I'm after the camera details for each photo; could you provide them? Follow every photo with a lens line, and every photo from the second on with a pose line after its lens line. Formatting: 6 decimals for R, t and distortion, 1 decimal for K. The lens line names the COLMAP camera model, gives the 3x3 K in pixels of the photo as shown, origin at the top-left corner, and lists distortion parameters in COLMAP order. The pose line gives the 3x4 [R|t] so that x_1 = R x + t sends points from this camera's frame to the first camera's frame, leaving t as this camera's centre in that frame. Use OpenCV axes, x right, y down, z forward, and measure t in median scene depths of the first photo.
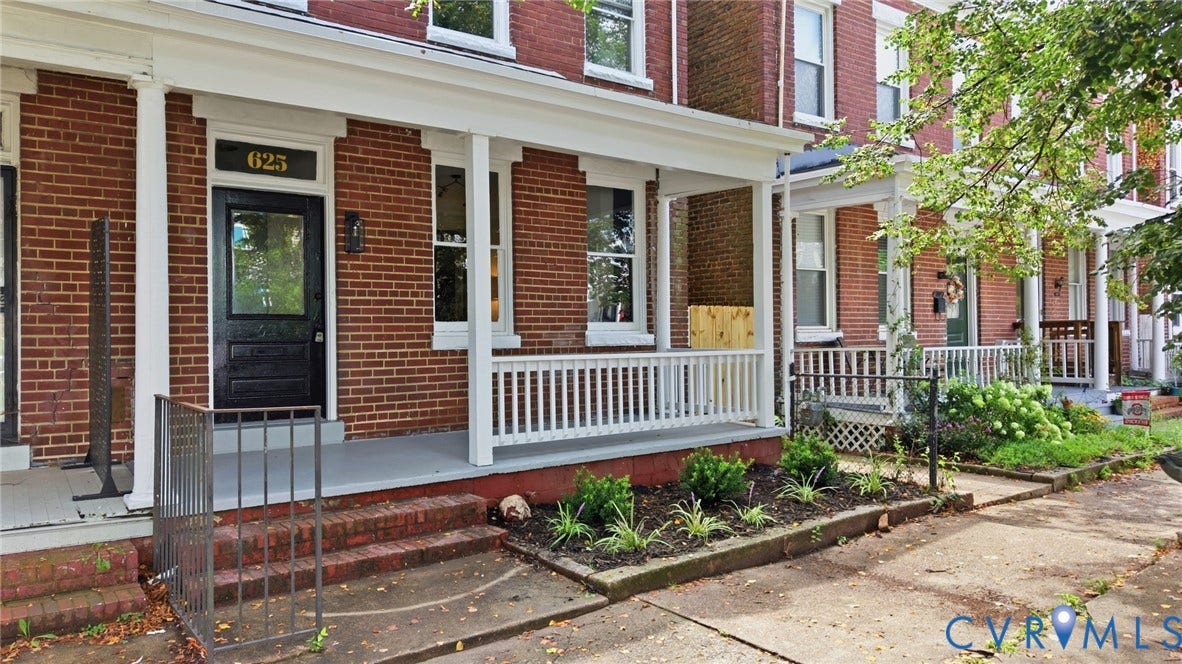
lens RADIAL K [[809.4, 0, 591.8], [0, 809.4, 322.6], [0, 0, 1]] dist [0.069498, -0.079273]
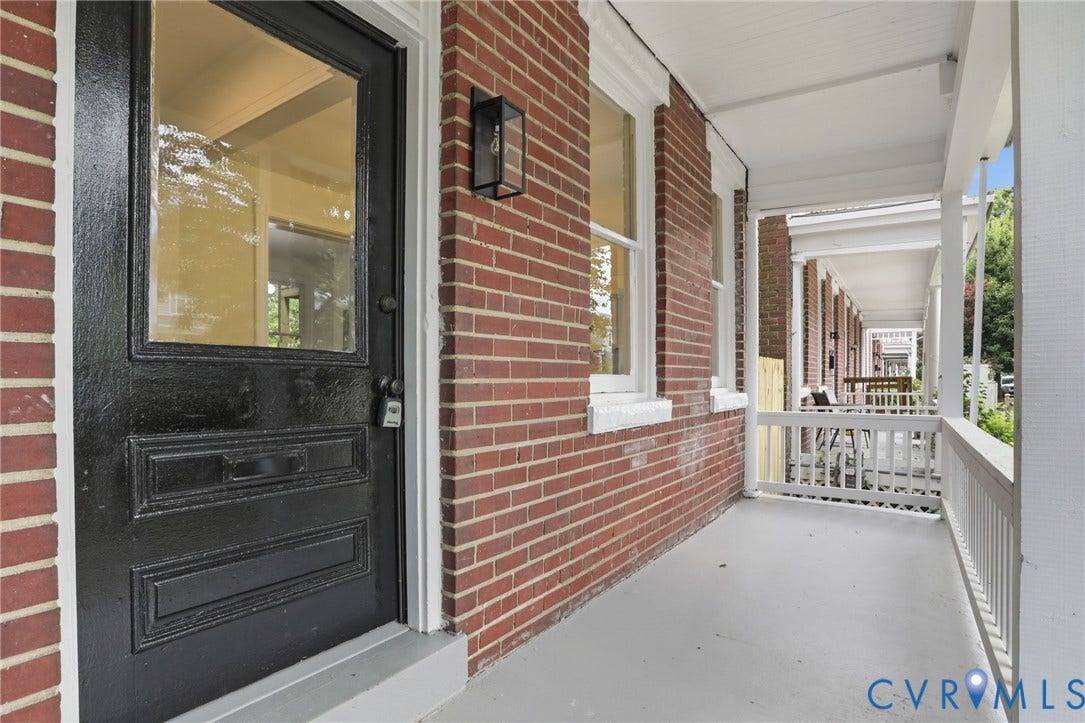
lens RADIAL K [[570.0, 0, 540.0], [0, 570.0, 373.3], [0, 0, 1]] dist [-0.073268, 0.028357]
pose [[0.942985, 0.015504, 0.332475, -0.342933], [-0.017187, 0.999850, 0.002120, -0.002242], [-0.332392, -0.007713, 0.943110, 0.708417]]
